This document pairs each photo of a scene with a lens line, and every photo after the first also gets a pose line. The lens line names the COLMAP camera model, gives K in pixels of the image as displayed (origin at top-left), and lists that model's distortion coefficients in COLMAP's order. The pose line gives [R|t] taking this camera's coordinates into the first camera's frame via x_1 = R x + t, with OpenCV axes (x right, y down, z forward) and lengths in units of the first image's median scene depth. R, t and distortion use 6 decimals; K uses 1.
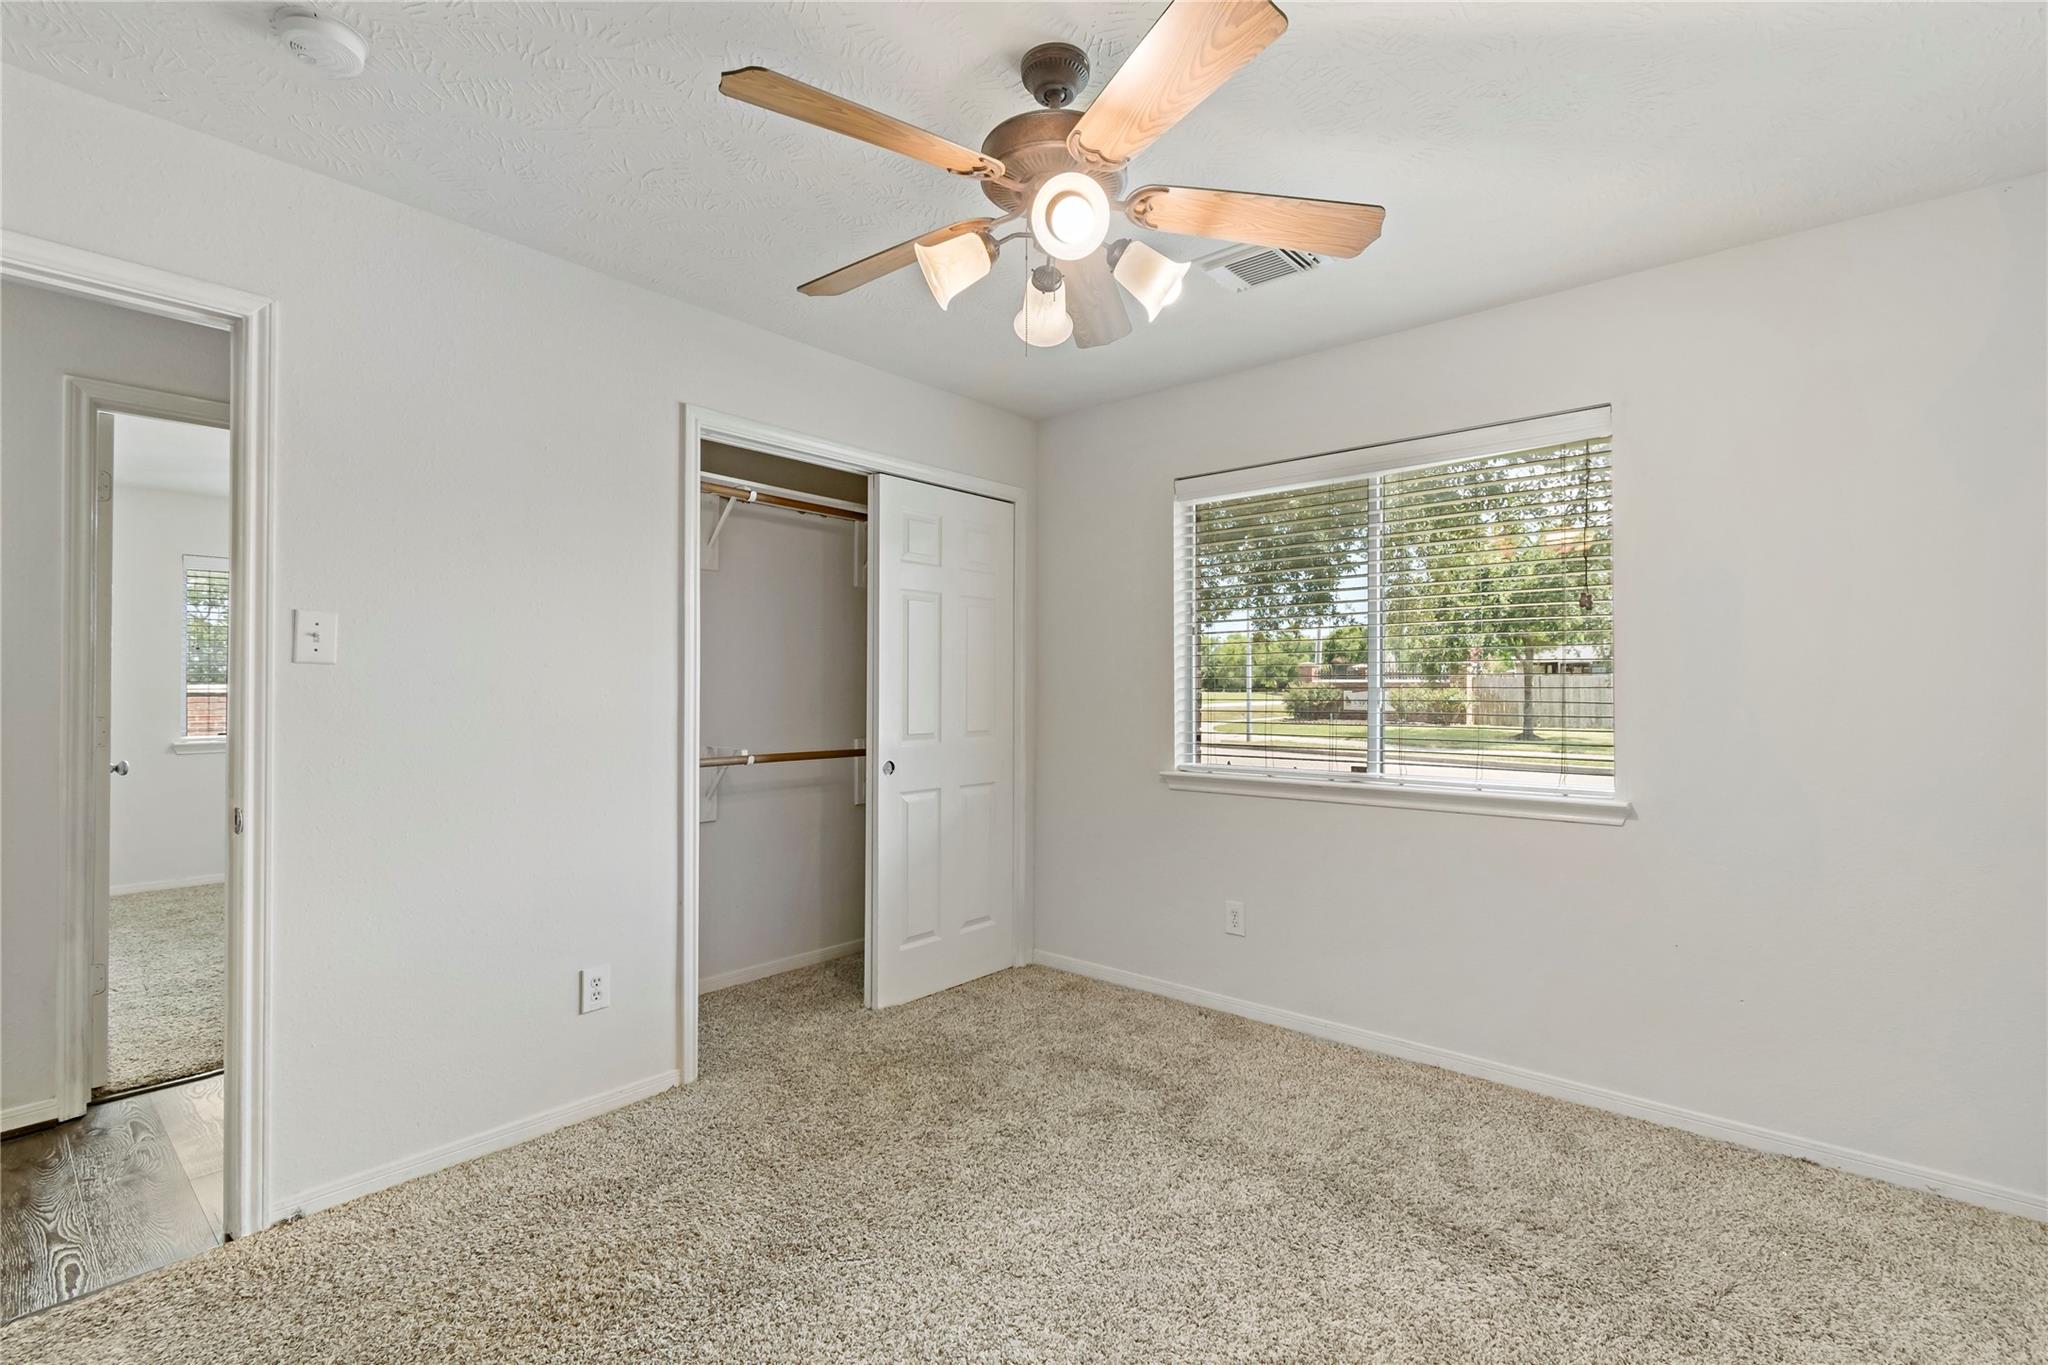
lens RADIAL K [[925.5, 0, 1022.7], [0, 925.5, 689.0], [0, 0, 1]] dist [-0.000691, -0.000187]
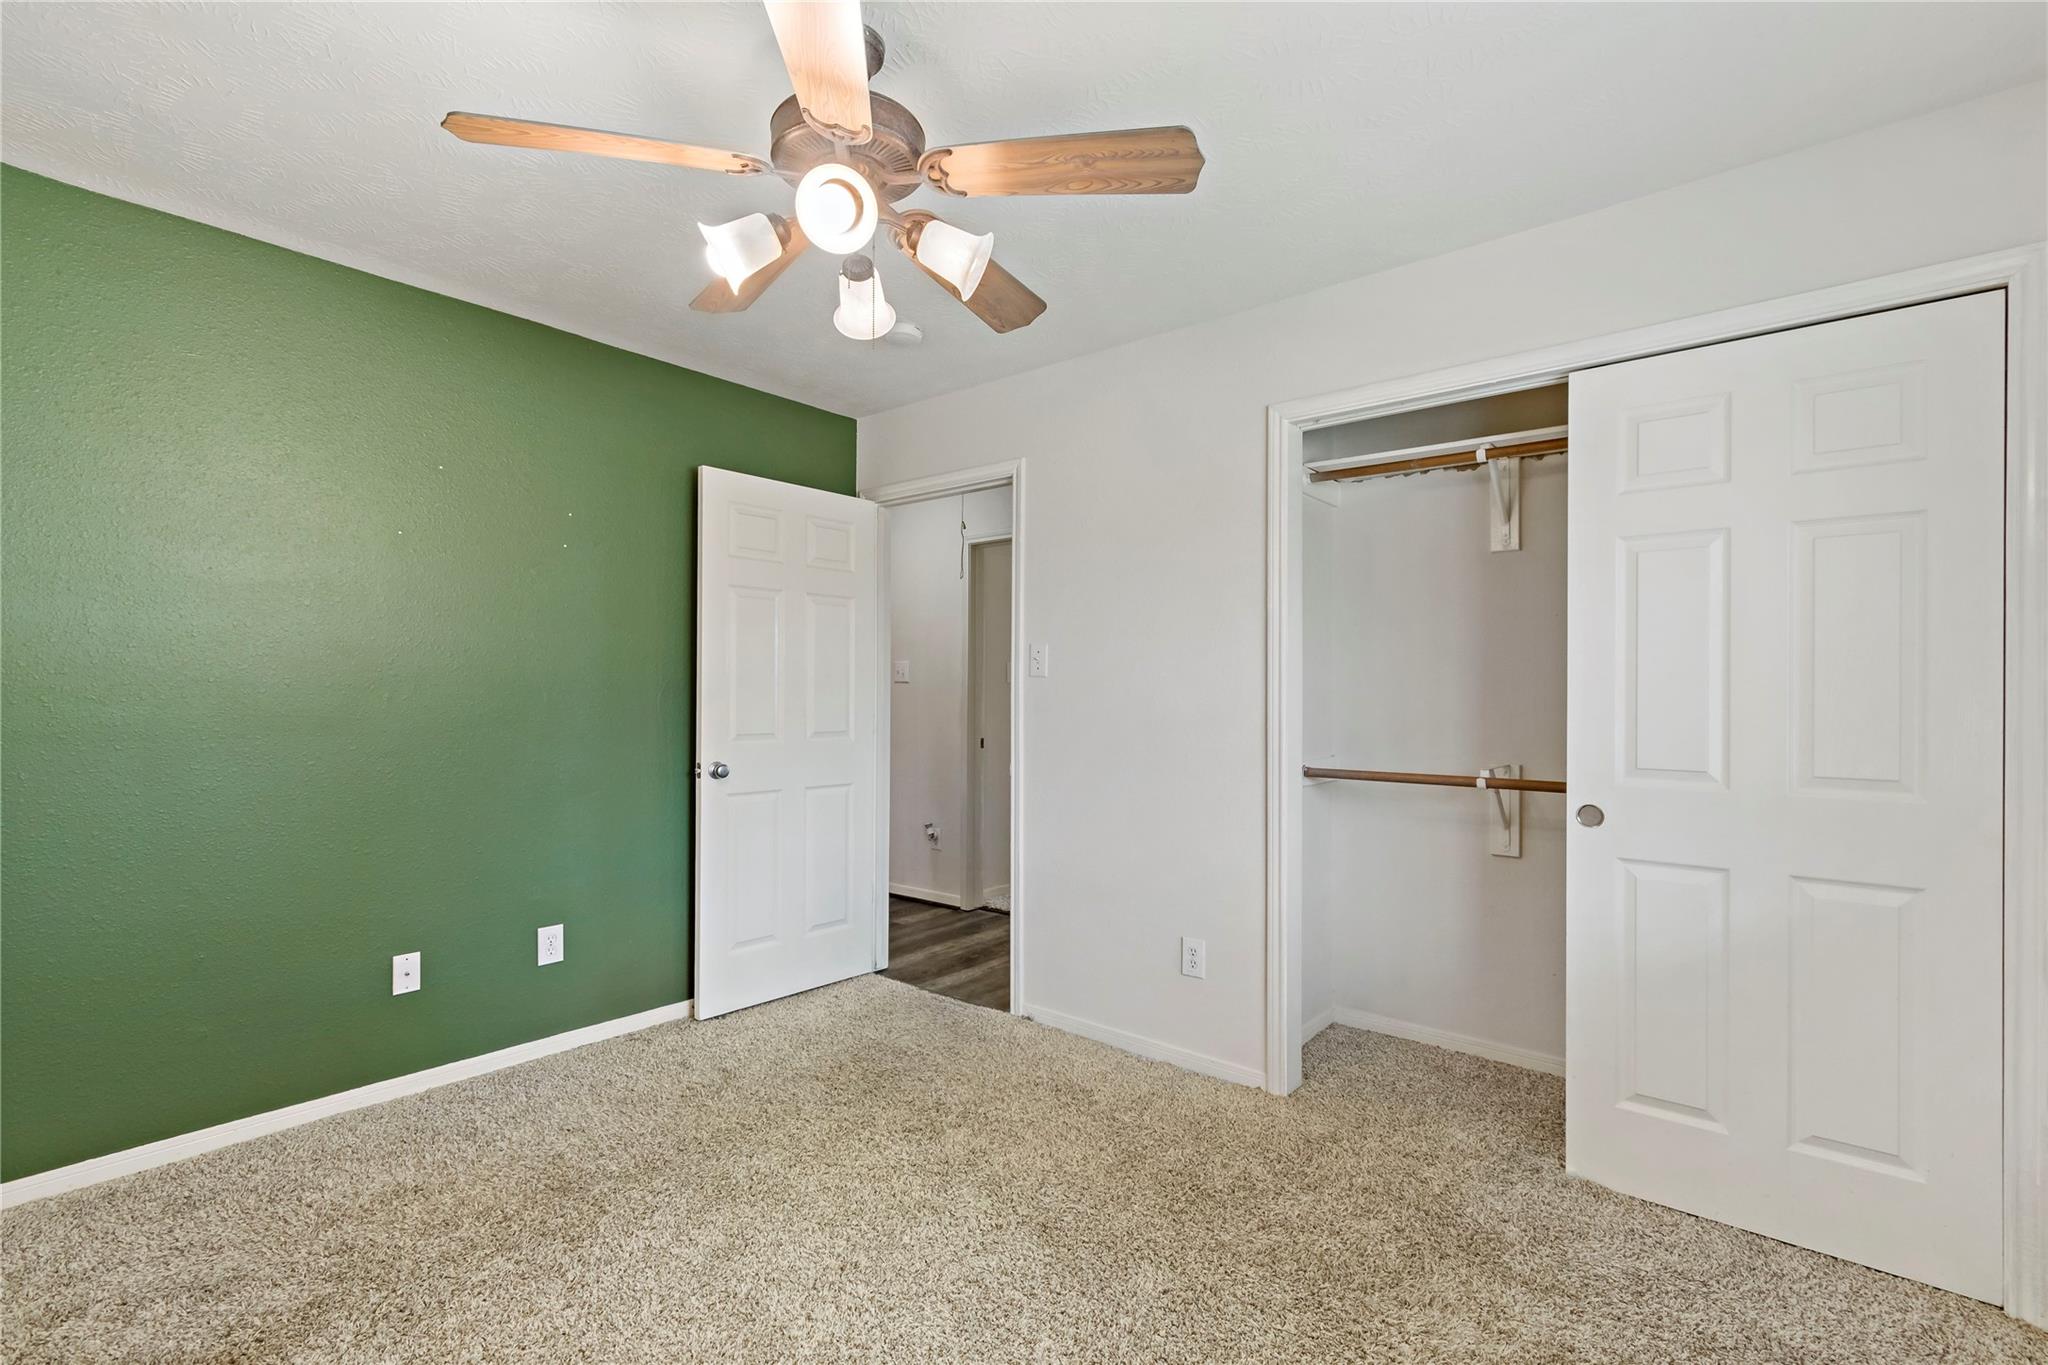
lens RADIAL K [[925.5, 0, 1020.1], [0, 925.5, 696.3], [0, 0, 1]] dist [-0.000691, -0.000187]
pose [[-0.001852, 0.002354, -0.999996, 0.483093], [-0.003246, 0.999992, 0.002360, 0.000955], [0.999993, 0.003251, -0.001844, 0.566061]]
